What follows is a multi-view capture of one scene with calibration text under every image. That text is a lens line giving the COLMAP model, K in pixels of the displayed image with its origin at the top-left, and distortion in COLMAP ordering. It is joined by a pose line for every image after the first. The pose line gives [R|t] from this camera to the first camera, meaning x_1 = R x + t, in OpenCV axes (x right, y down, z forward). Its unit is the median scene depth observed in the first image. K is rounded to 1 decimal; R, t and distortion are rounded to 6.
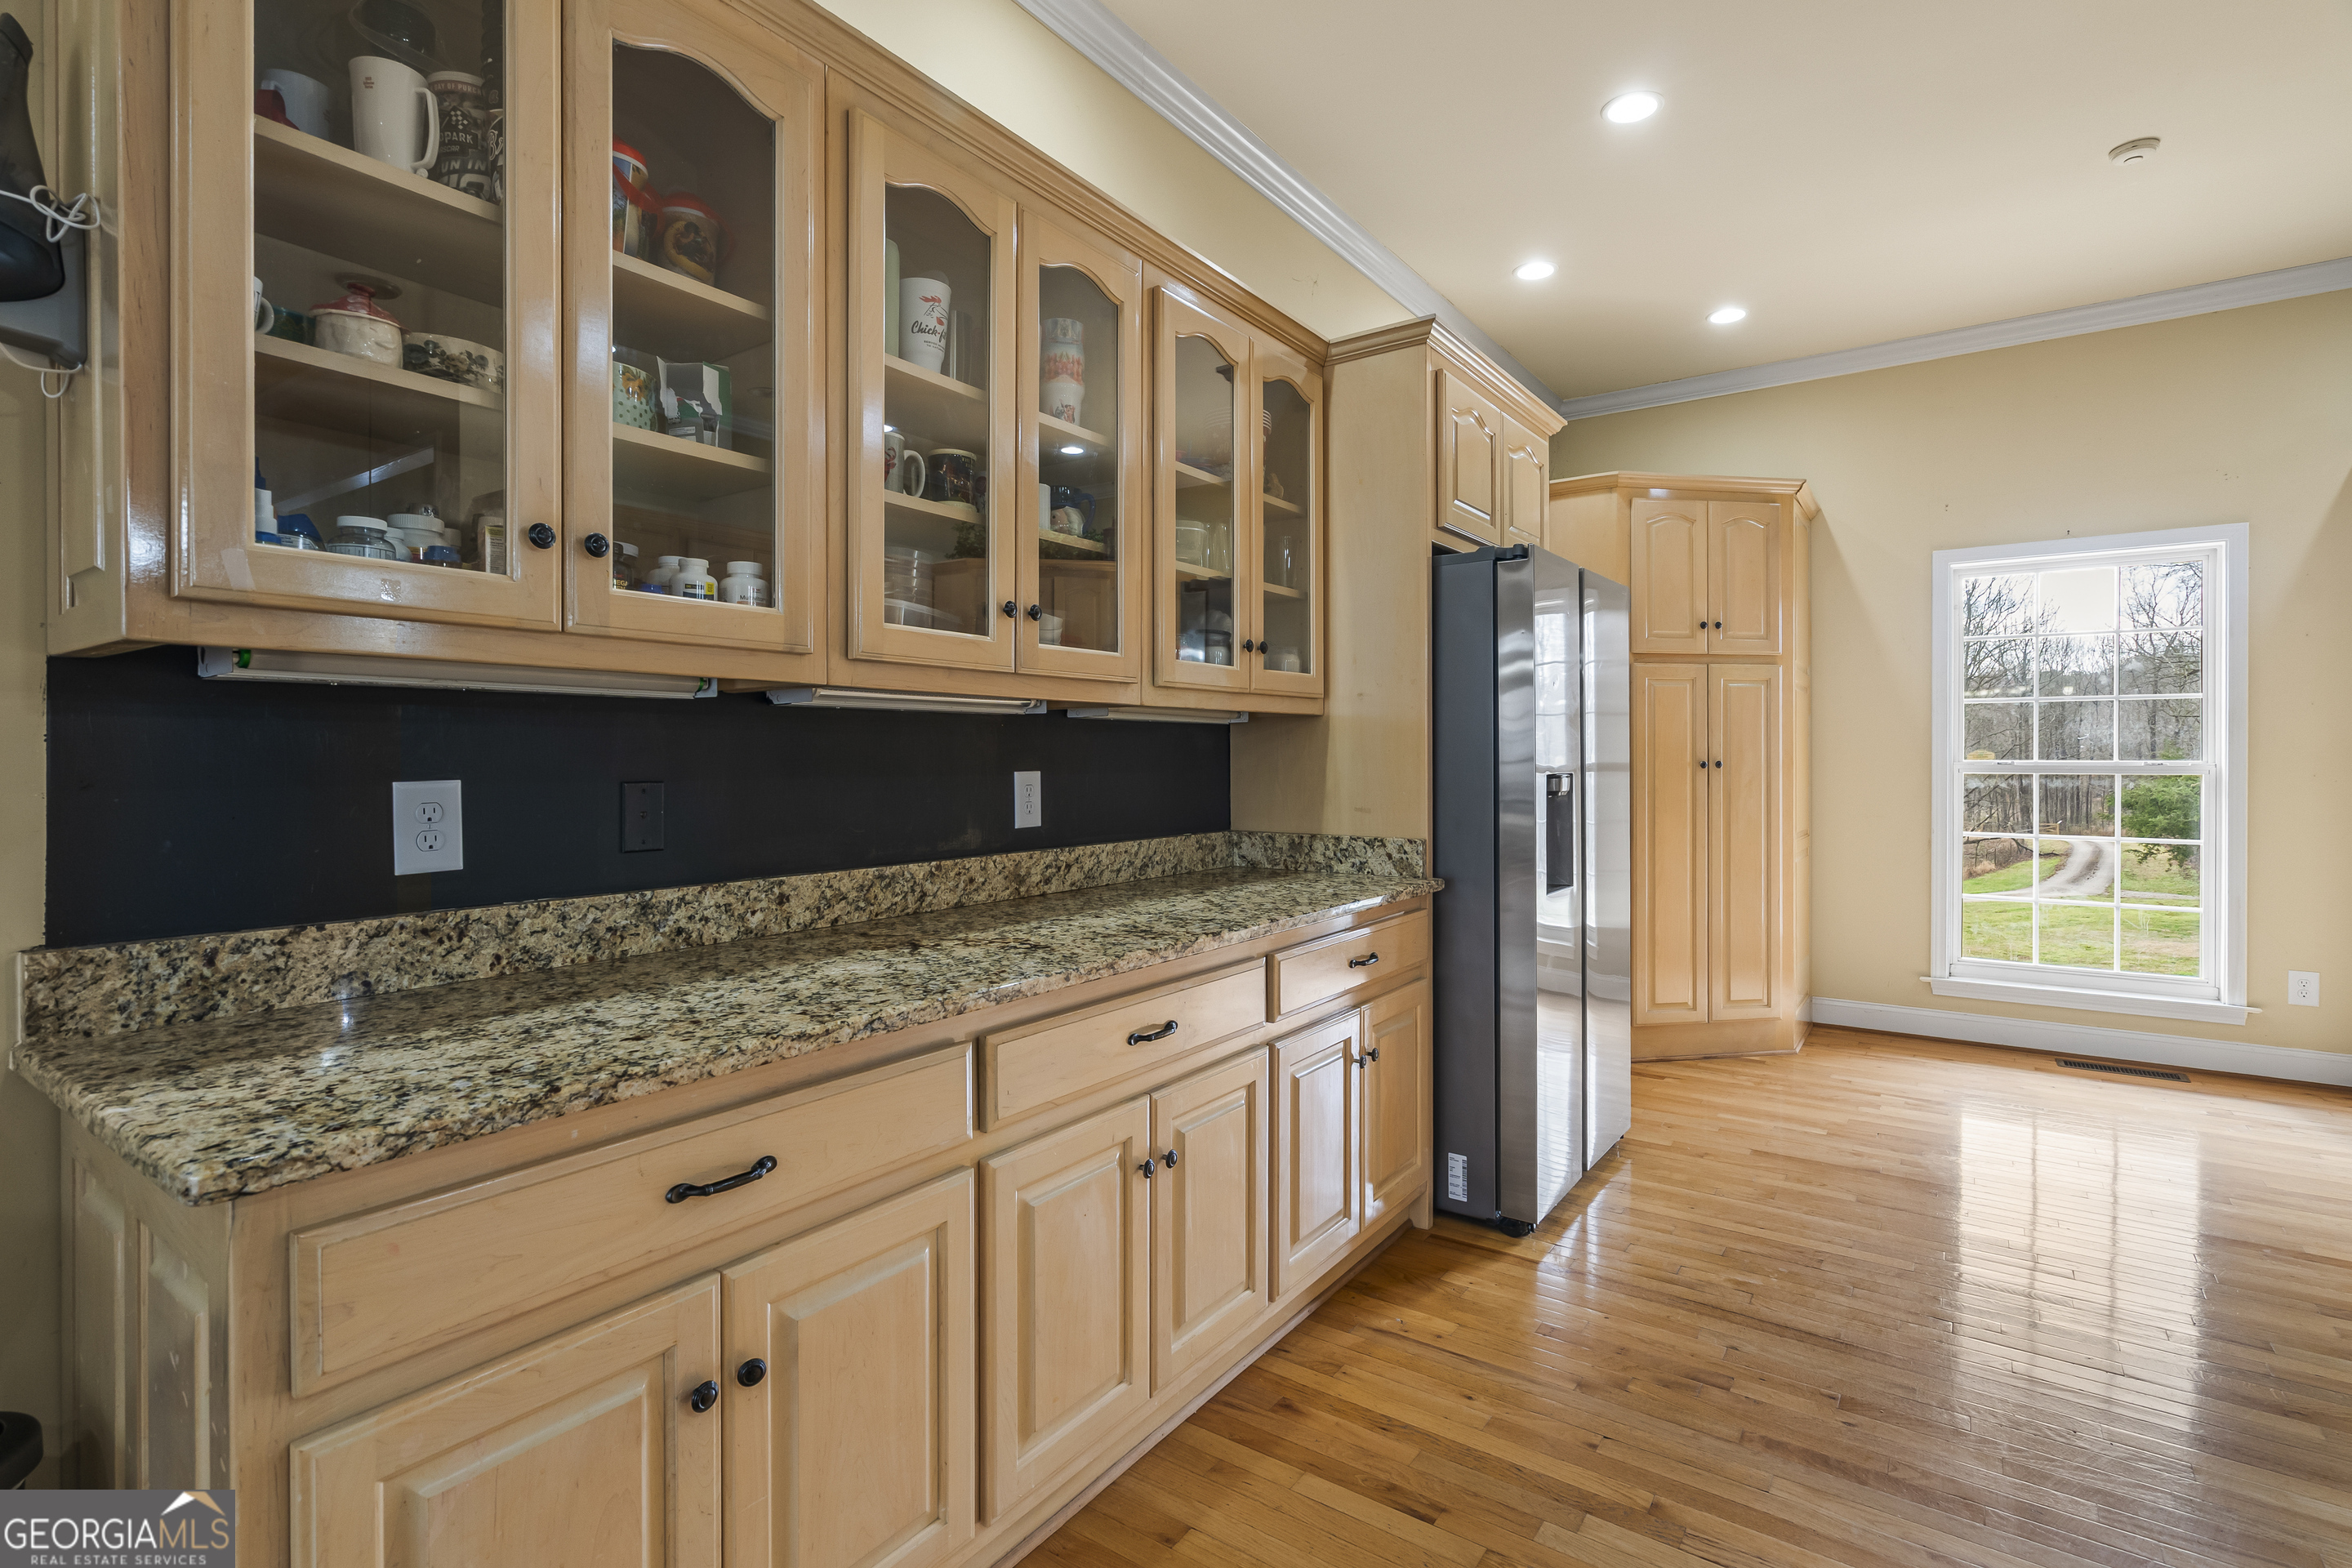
lens RADIAL K [[1088.4, 0, 1179.2], [0, 1088.4, 754.2], [0, 0, 1]] dist [-0.000916, 0.000009]
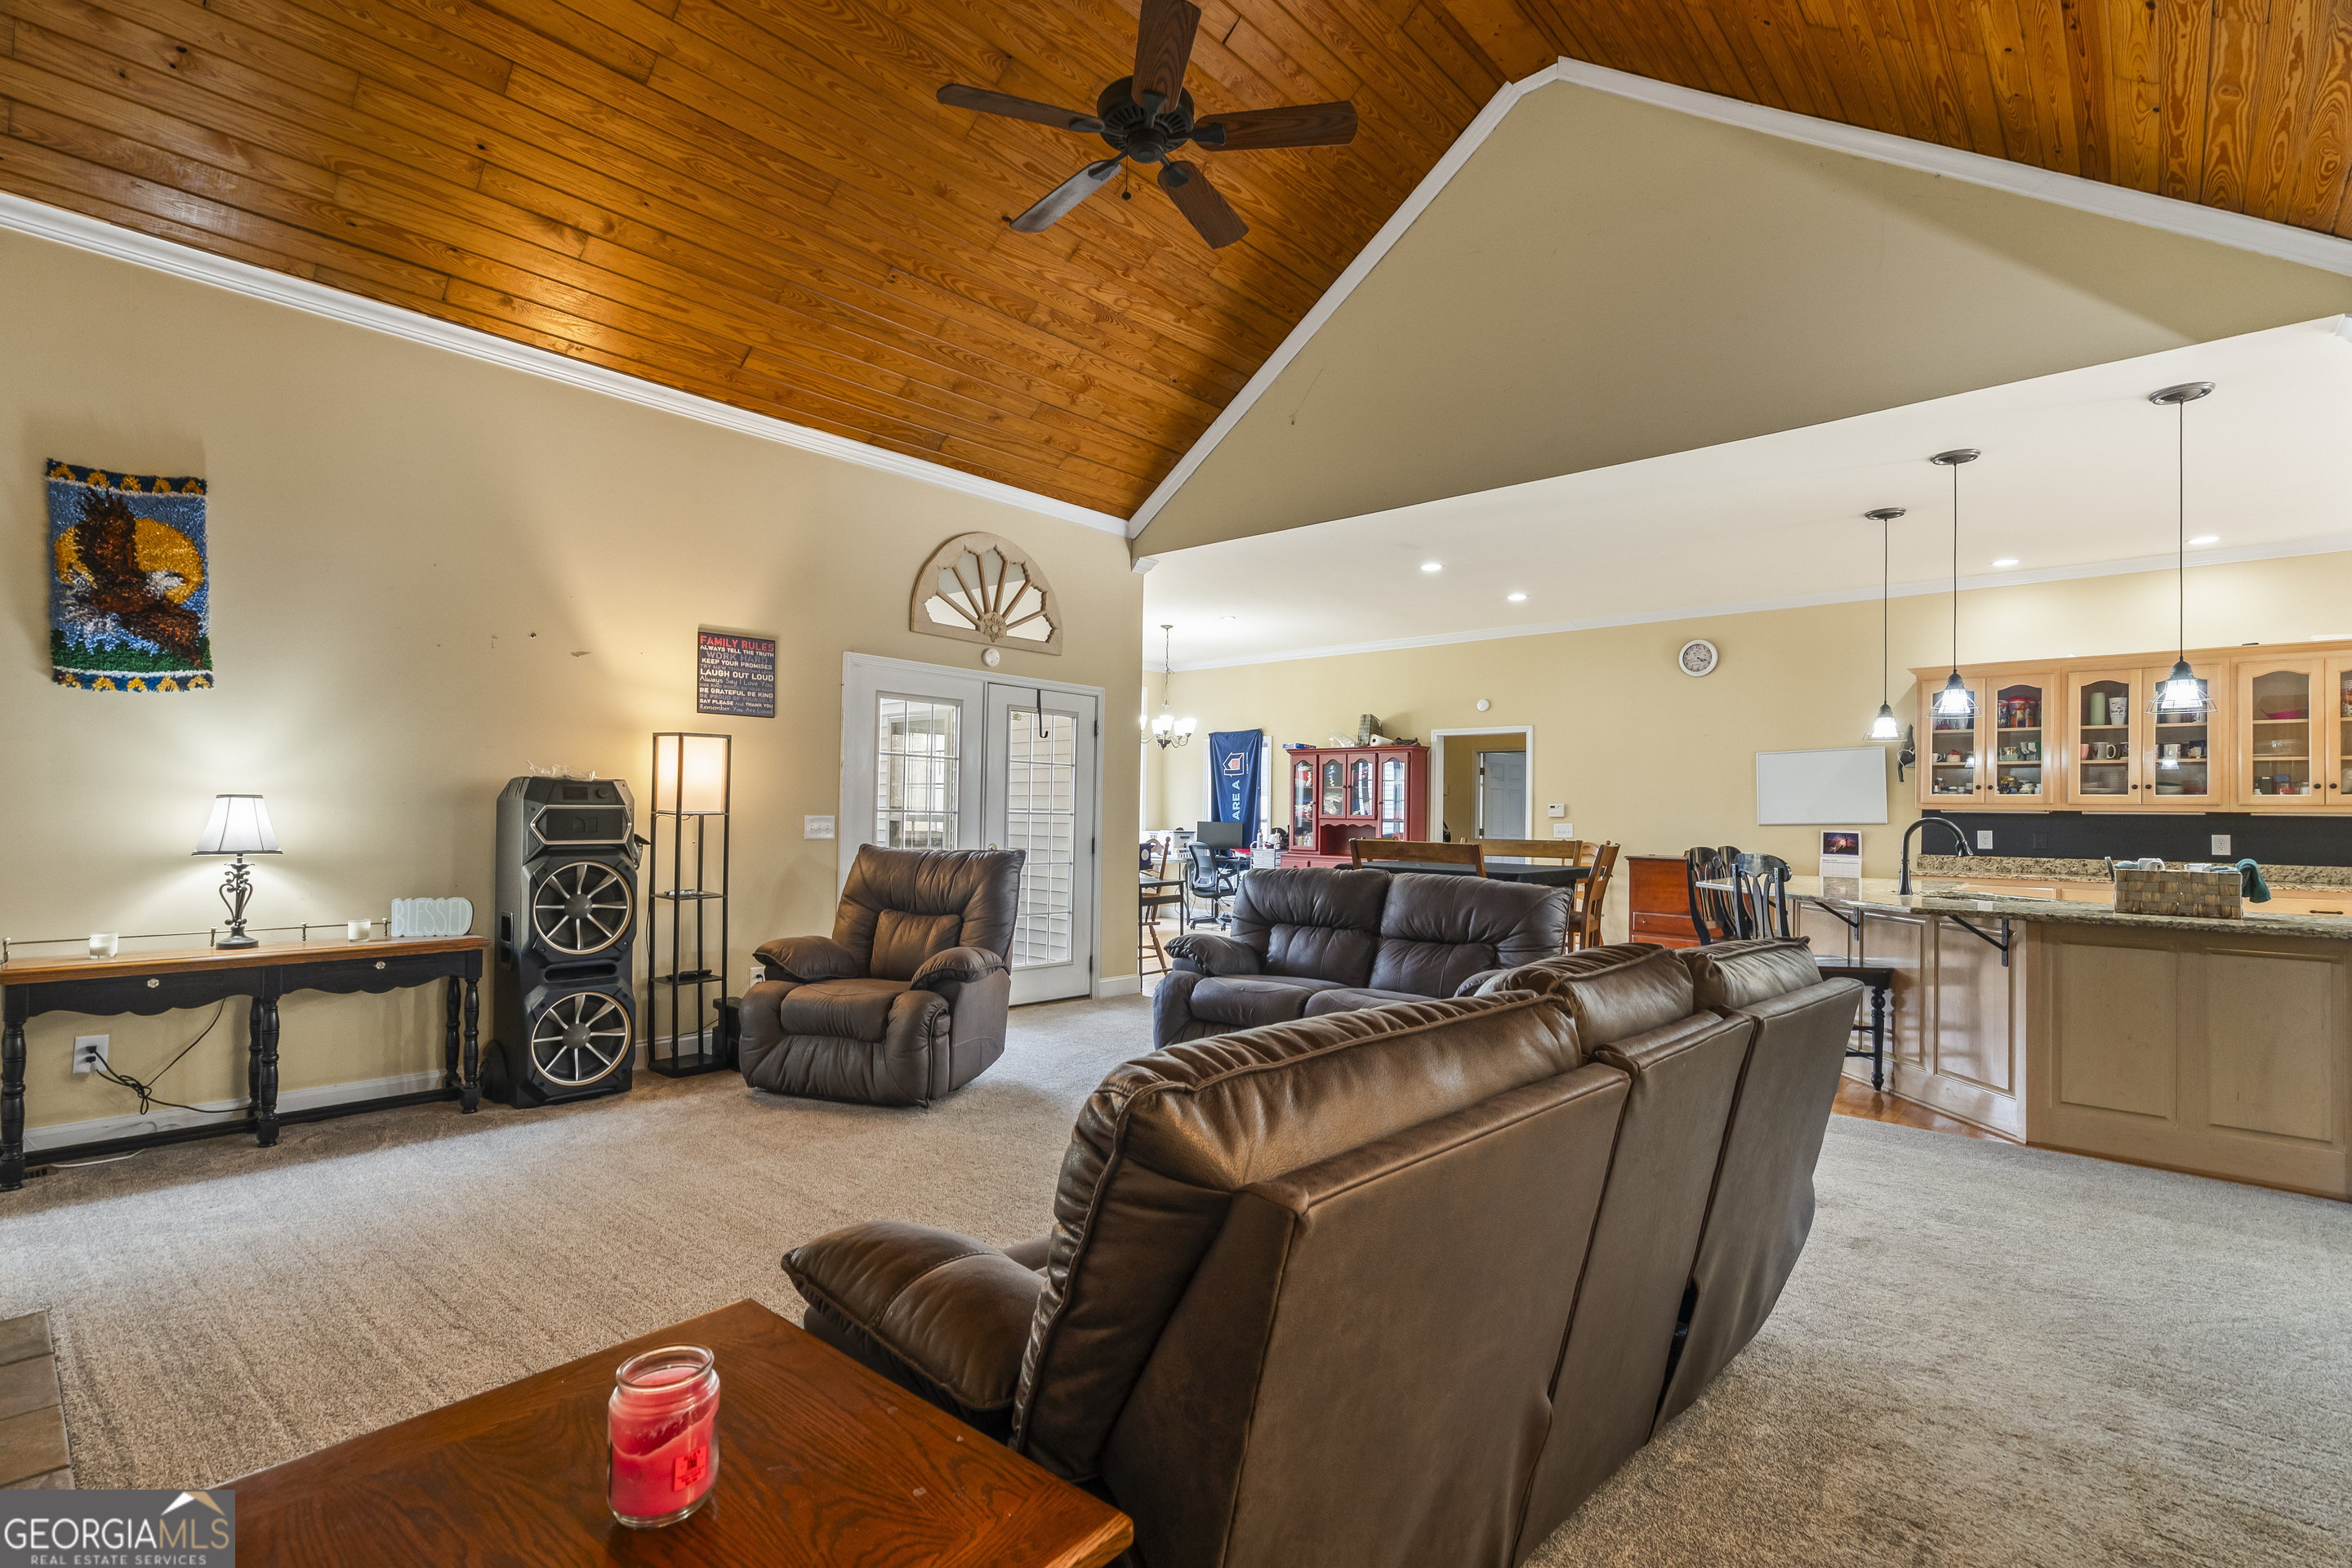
lens RADIAL K [[1074.3, 0, 1153.2], [0, 1074.3, 798.1], [0, 0, 1]] dist [0.001602, 0.000580]
pose [[-0.134115, -0.018322, -0.990796, 4.494745], [-0.010412, 0.999800, -0.017079, -0.003777], [0.990911, 0.008025, -0.134279, -2.043924]]
